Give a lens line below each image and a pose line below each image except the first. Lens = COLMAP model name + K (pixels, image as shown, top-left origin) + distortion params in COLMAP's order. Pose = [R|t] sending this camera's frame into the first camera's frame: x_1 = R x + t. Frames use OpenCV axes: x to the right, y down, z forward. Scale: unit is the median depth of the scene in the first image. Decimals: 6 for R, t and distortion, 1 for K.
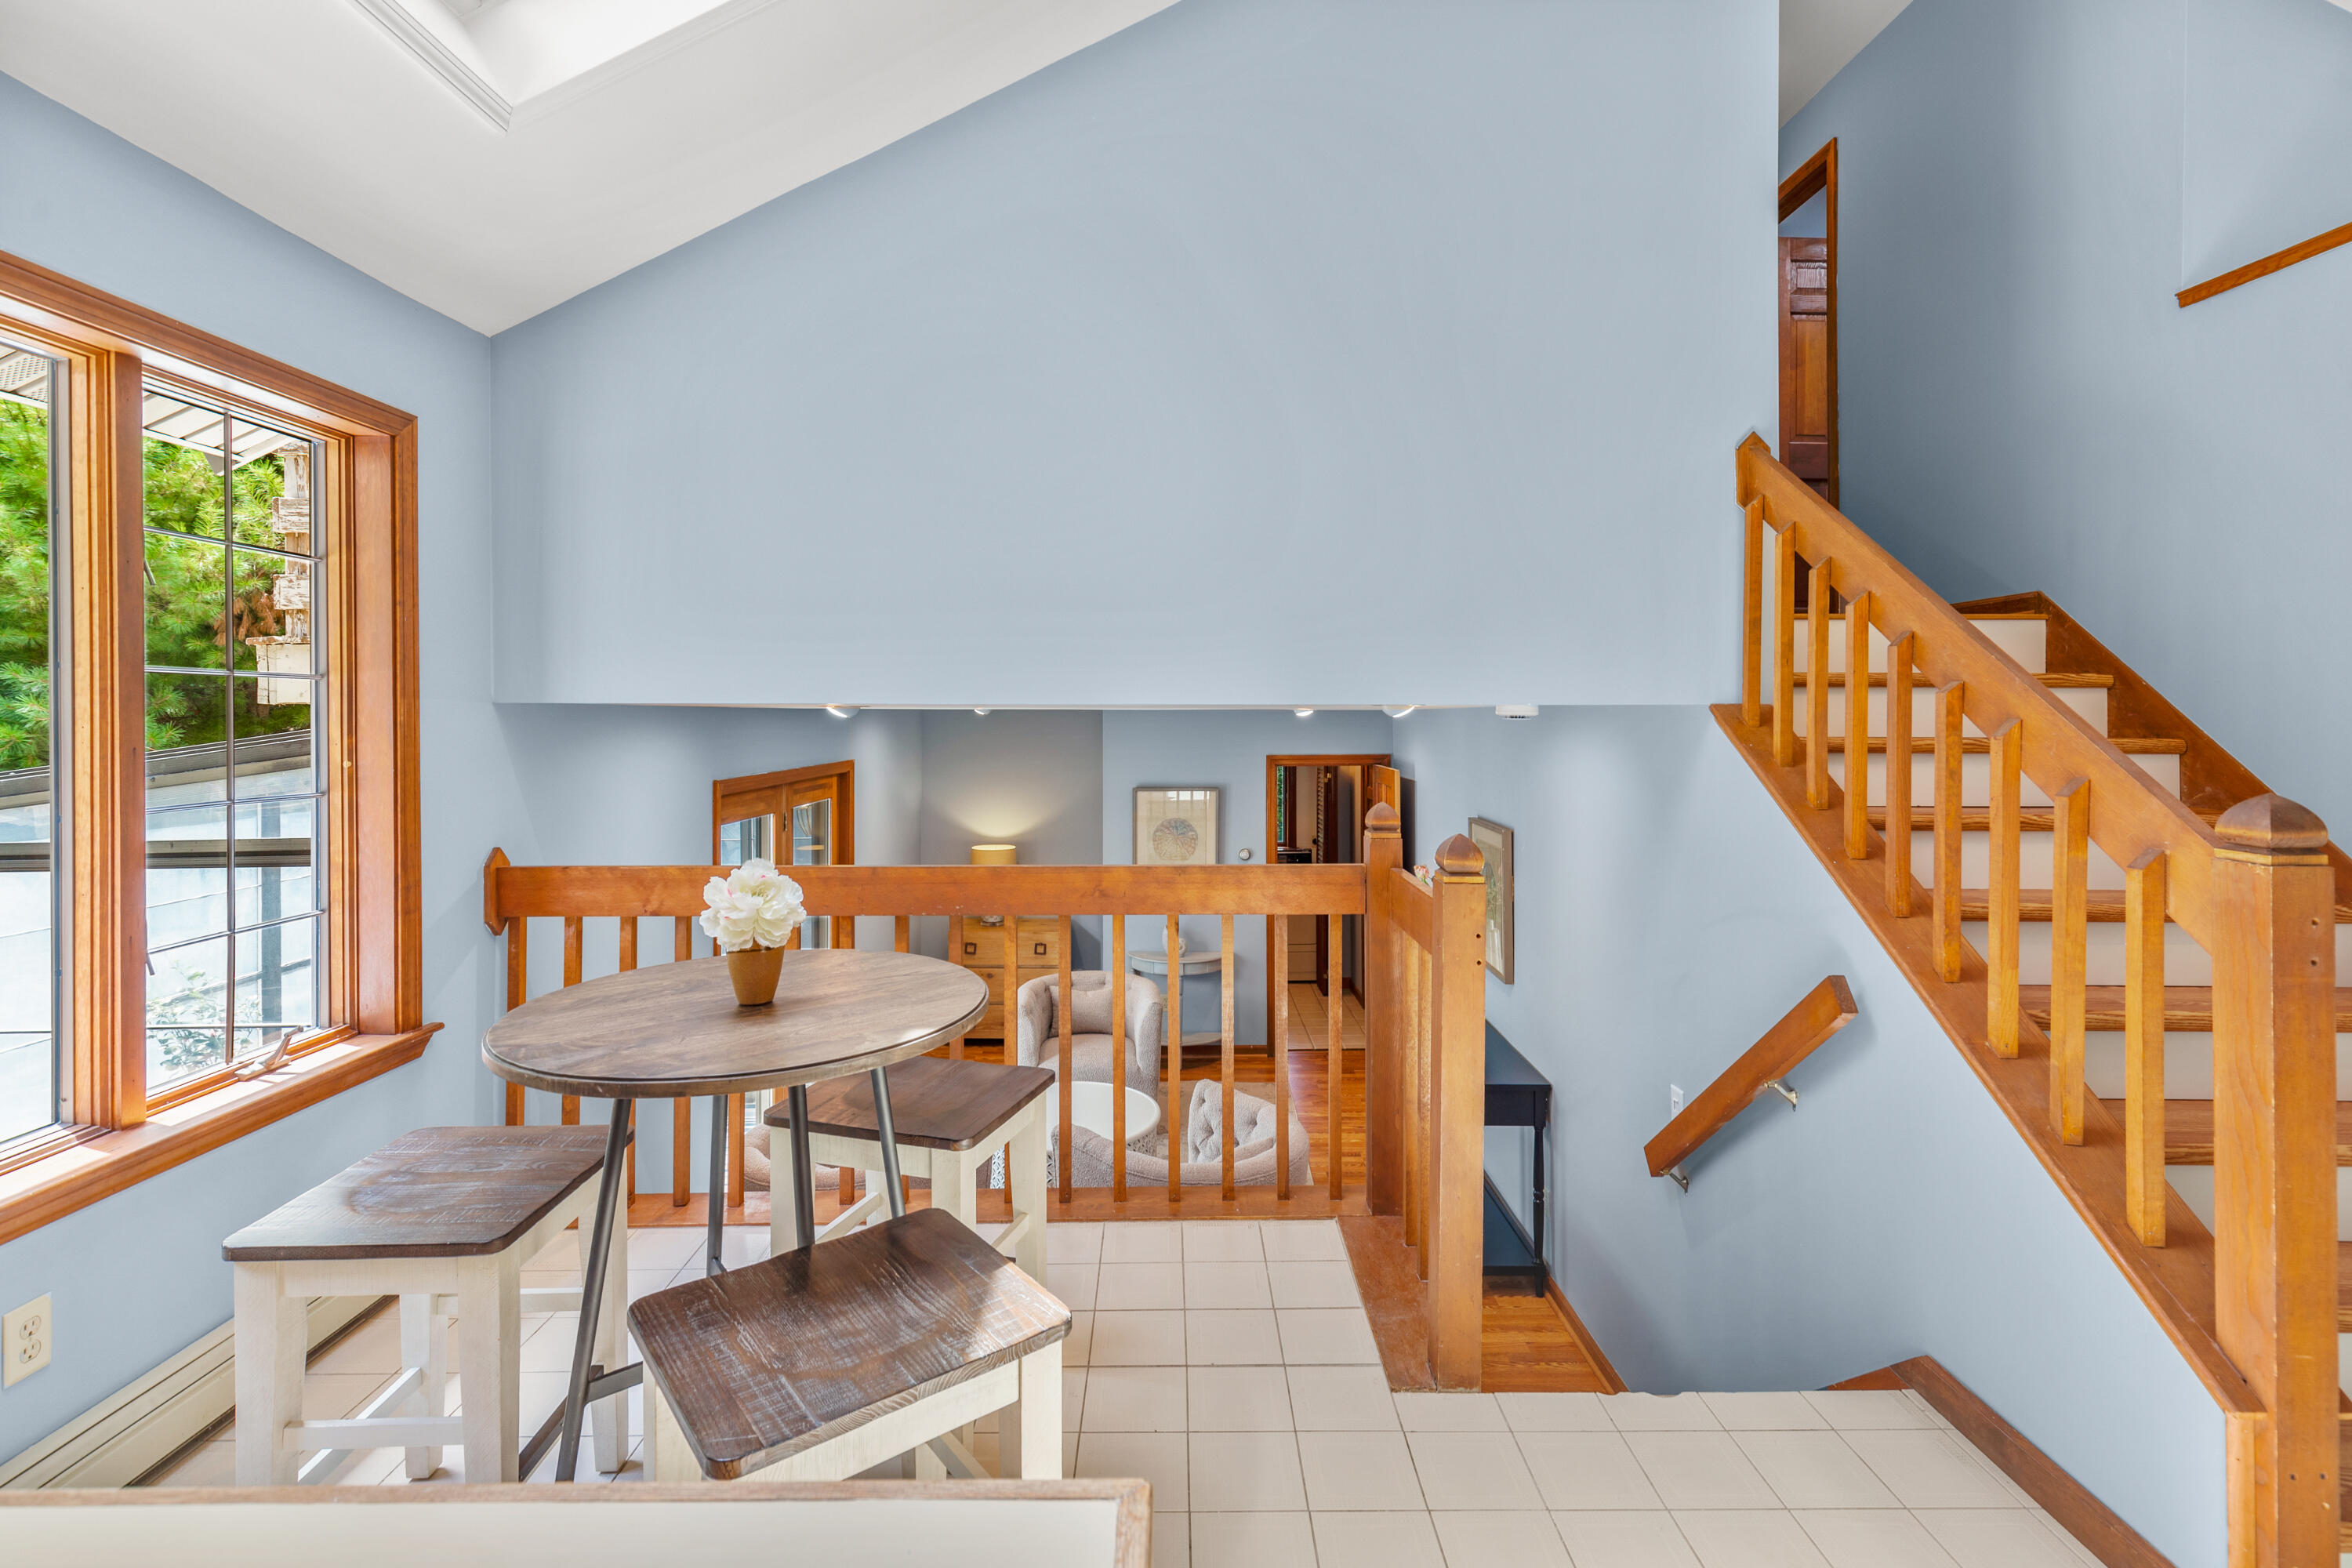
lens RADIAL K [[1089.7, 0, 1180.4], [0, 1089.7, 717.6], [0, 0, 1]] dist [-0.000663, -0.000168]
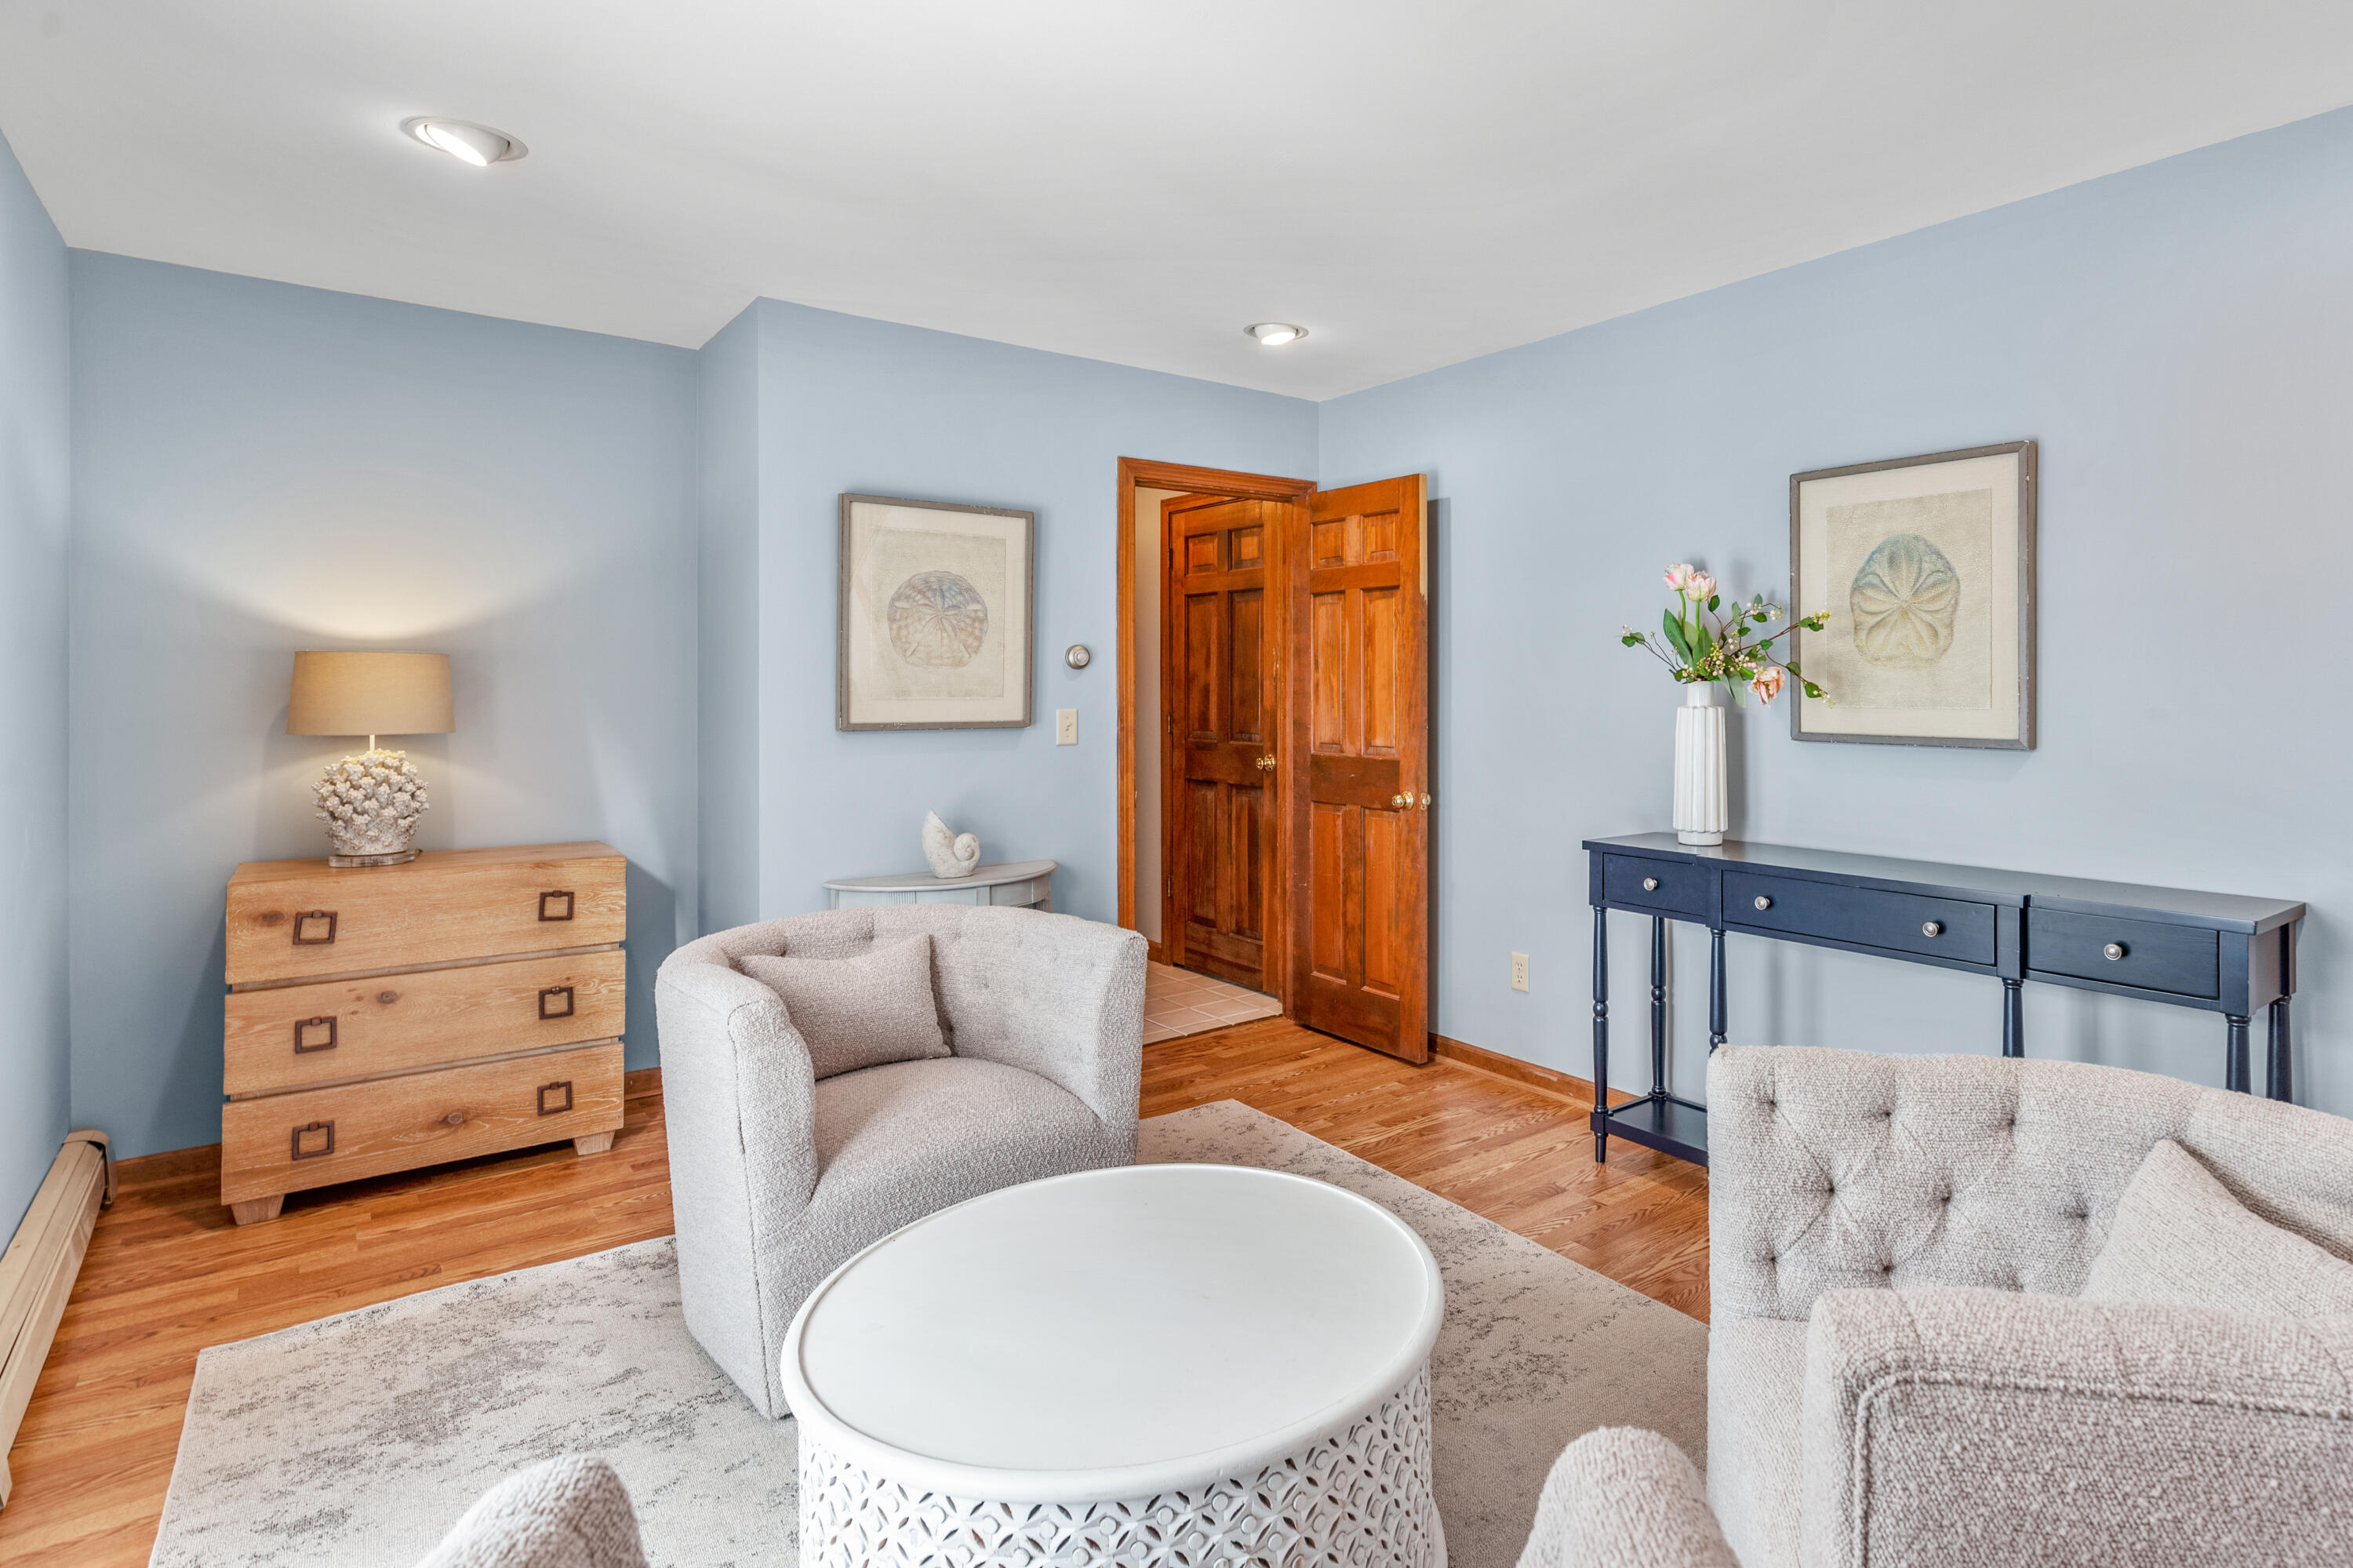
lens RADIAL K [[1240.9, 0, 1378.7], [0, 1240.9, 693.8], [0, 0, 1]] dist [0.003345, 0.000710]
pose [[0.761899, -0.003648, 0.647686, -0.222365], [0.002725, 0.999993, 0.002427, 0.159442], [-0.647690, -0.000085, 0.761904, 0.556046]]
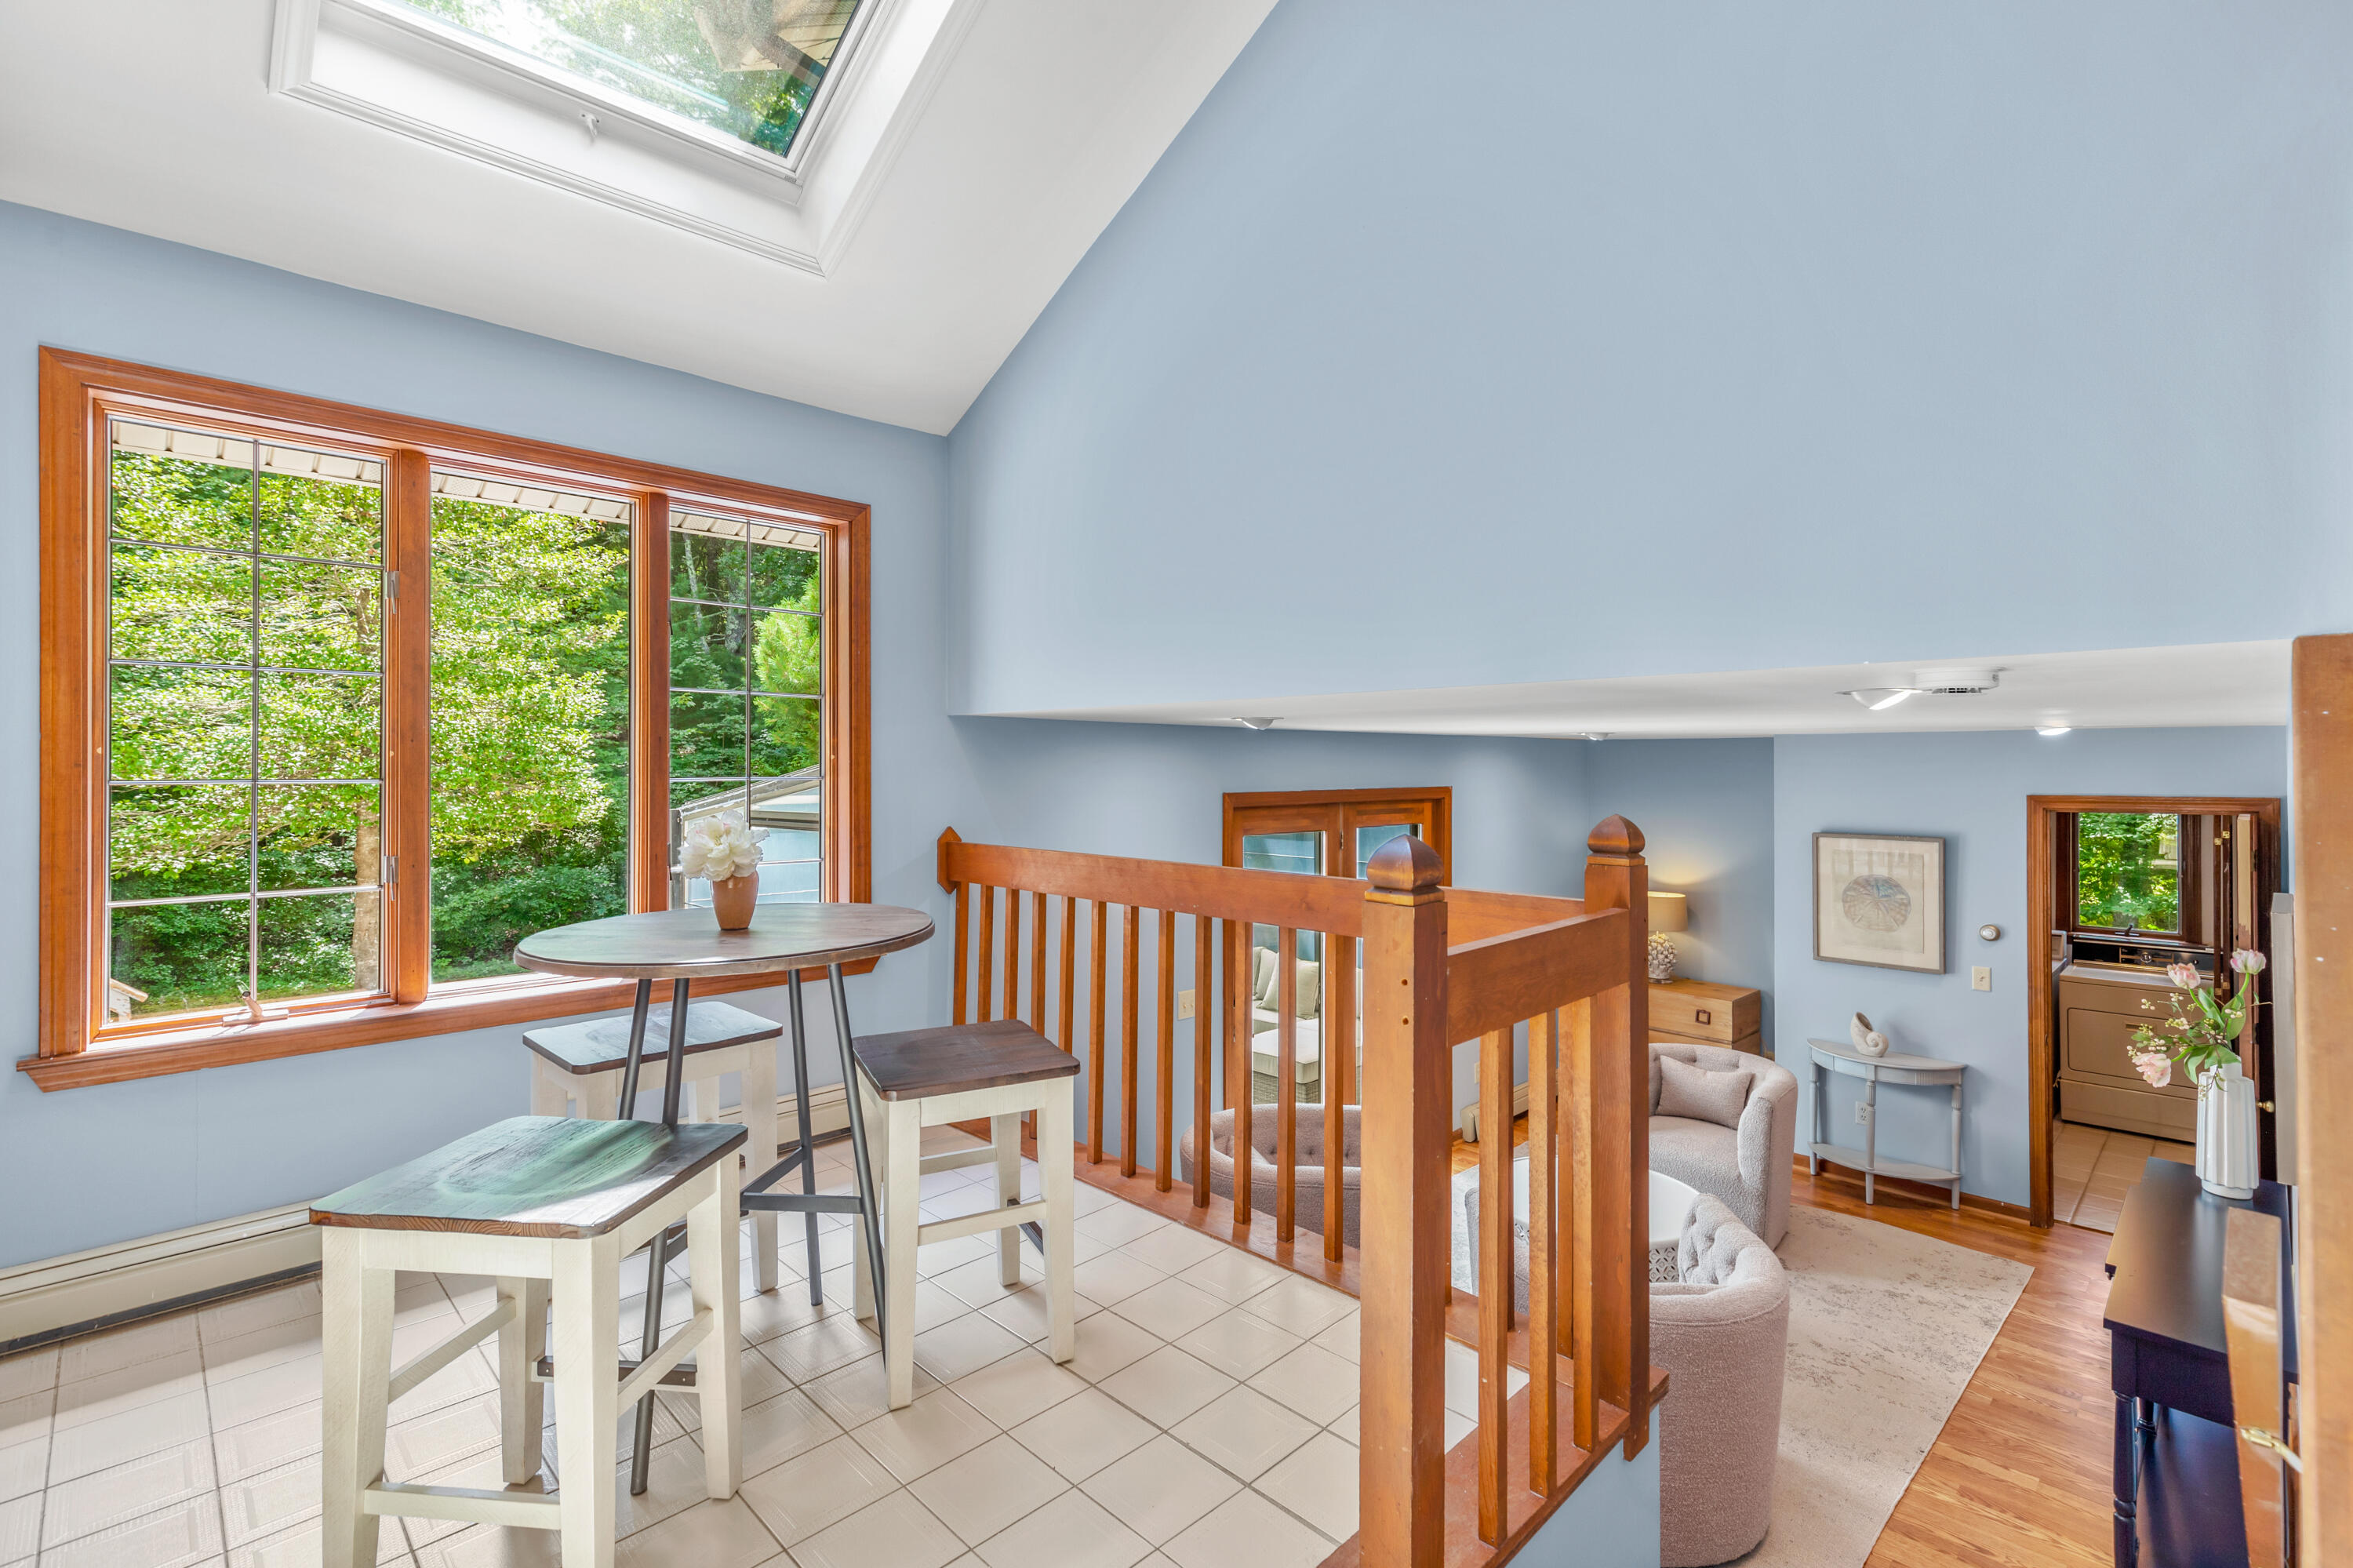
lens RADIAL K [[1067.7, 0, 1185.9], [0, 1067.7, 757.1], [0, 0, 1]] dist [0.000973, 0.000258]
pose [[0.699443, -0.003713, -0.714679, 0.218077], [-0.005022, 0.999936, -0.010109, 0.021579], [0.714671, 0.010660, 0.699379, 0.140342]]
